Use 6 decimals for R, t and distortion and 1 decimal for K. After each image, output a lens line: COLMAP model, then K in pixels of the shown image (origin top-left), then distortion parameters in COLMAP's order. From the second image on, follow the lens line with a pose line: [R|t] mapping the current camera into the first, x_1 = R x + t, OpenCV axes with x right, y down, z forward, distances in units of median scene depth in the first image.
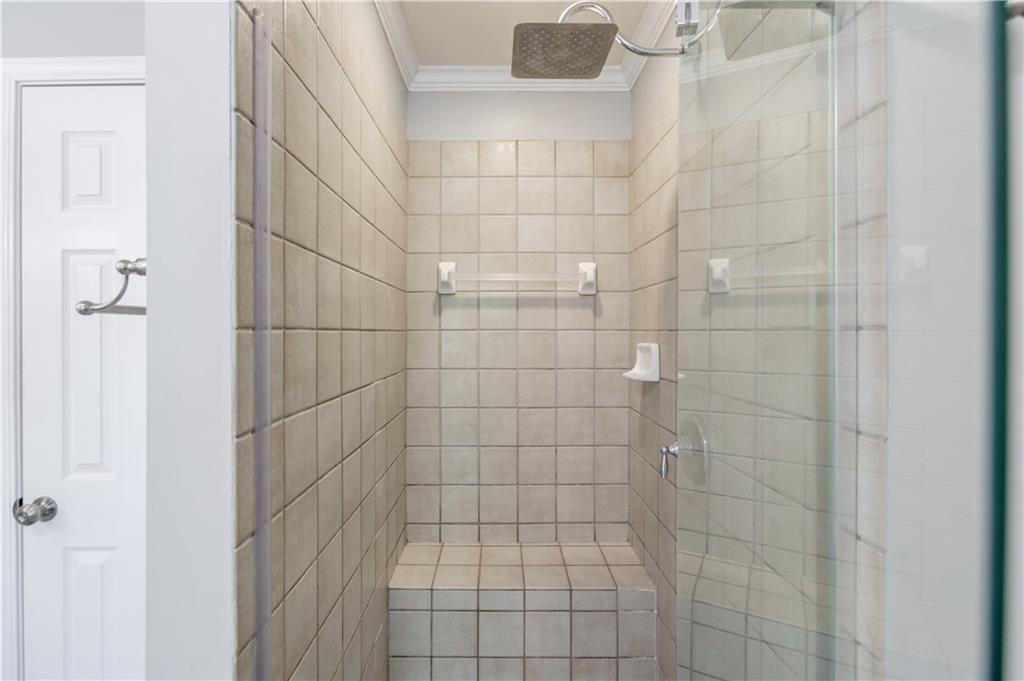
lens RADIAL K [[499.4, 0, 492.8], [0, 499.4, 335.6], [0, 0, 1]] dist [-0.003112, -0.000246]
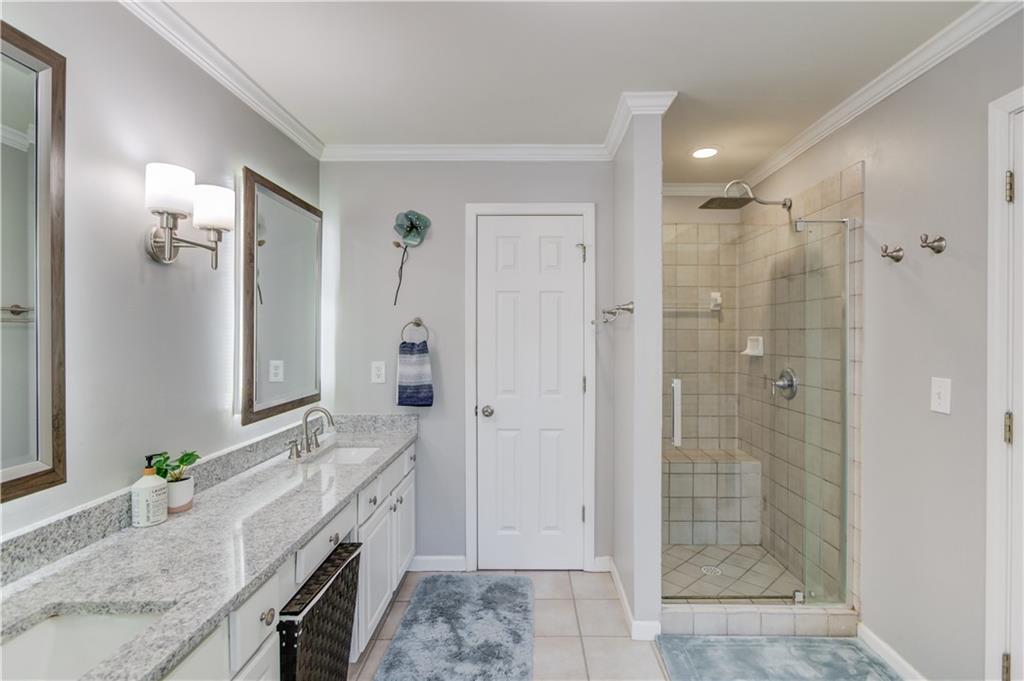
lens RADIAL K [[501.9, 0, 526.4], [0, 501.9, 336.2], [0, 0, 1]] dist [-0.000985, 0.000219]
pose [[0.999928, 0.003830, 0.011345, -0.542311], [-0.003798, 0.999989, -0.002833, 0.020291], [-0.011356, 0.002790, 0.999932, -0.845831]]
